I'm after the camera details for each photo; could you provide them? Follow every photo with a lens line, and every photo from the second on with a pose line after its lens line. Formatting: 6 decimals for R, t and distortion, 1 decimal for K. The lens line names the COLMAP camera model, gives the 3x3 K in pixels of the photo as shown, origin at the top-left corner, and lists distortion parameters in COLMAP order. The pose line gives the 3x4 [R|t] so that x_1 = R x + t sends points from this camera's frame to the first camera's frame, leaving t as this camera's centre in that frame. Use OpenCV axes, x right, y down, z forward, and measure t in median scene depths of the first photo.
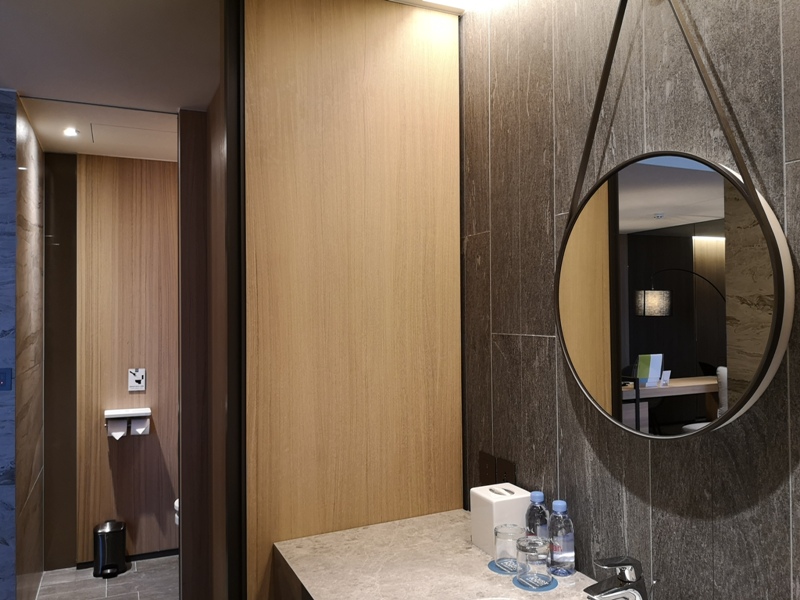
lens RADIAL K [[628.2, 0, 400.0], [0, 628.2, 300.0], [0, 0, 1]] dist [0.017014, -0.001205]
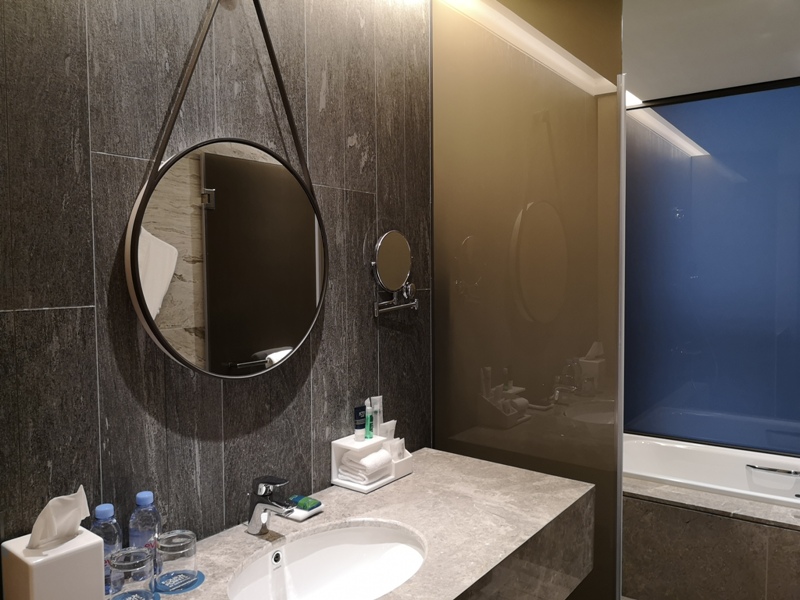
lens RADIAL K [[639.9, 0, 400.0], [0, 639.9, 300.0], [0, 0, 1]] dist [-0.027963, 0.002544]
pose [[-0.486243, -0.026872, 0.873410, -0.693396], [-0.002545, 0.999566, 0.029337, 0.028496], [-0.873820, 0.012042, -0.486101, 1.145882]]
